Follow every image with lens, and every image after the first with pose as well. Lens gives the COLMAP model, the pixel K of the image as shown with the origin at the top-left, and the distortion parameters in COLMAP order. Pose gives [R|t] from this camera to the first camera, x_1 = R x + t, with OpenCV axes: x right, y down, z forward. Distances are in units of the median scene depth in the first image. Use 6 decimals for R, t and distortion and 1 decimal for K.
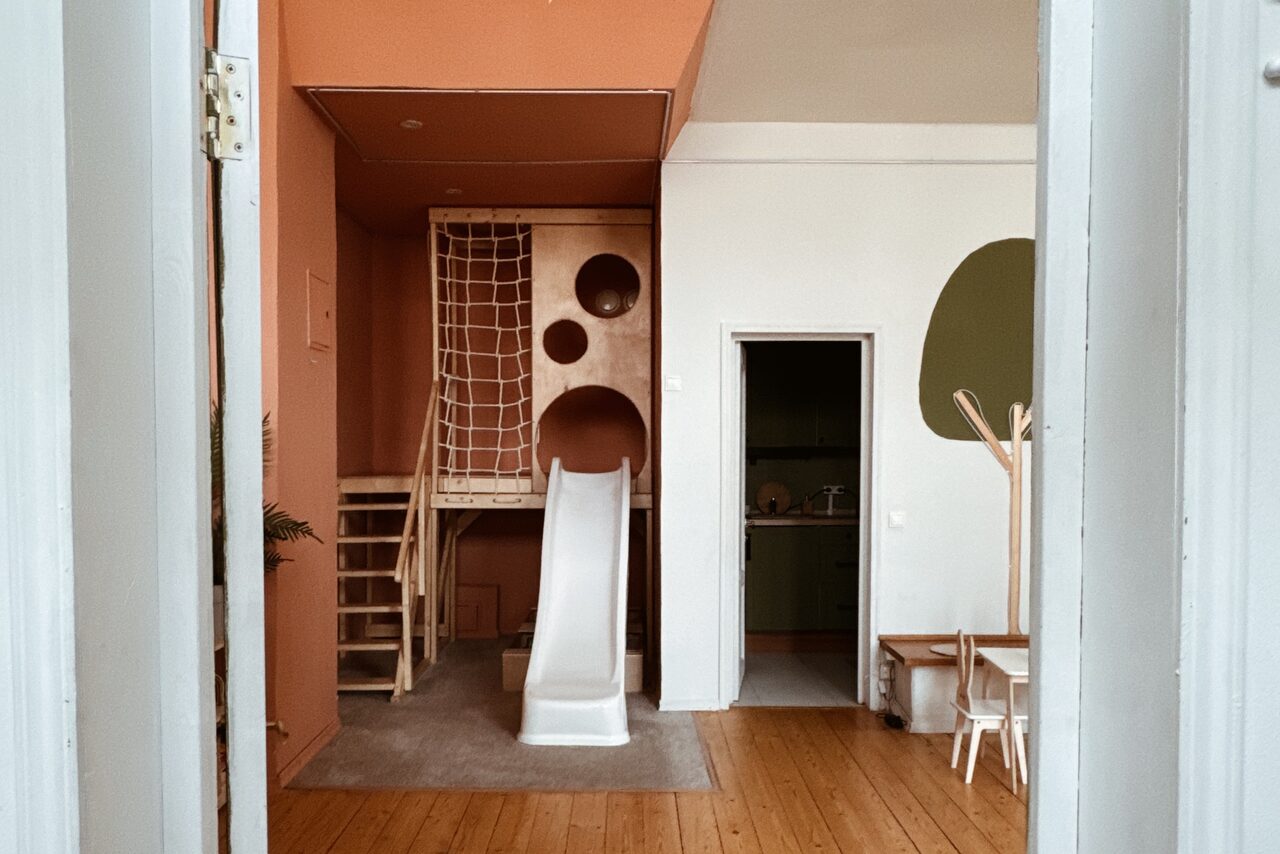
lens RADIAL K [[928.9, 0, 631.9], [0, 928.9, 475.3], [0, 0, 1]] dist [-0.007271, -0.000845]
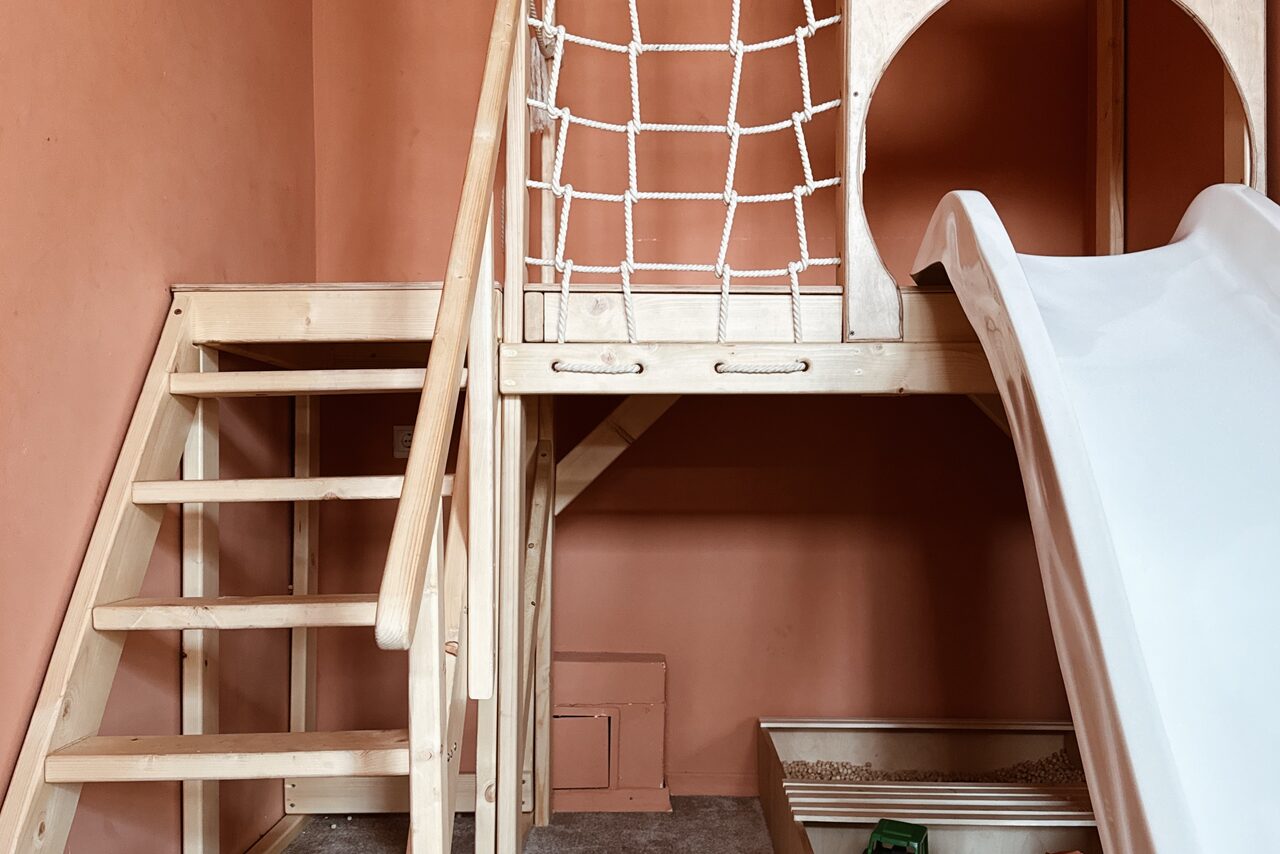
lens RADIAL K [[1249.7, 0, 676.0], [0, 1249.7, 472.0], [0, 0, 1]] dist [0.154360, -0.217808]
pose [[0.999859, -0.000954, -0.016745, -0.155268], [0.000502, 0.999637, -0.026935, 0.071000], [0.016765, 0.026923, 0.999497, 0.607816]]
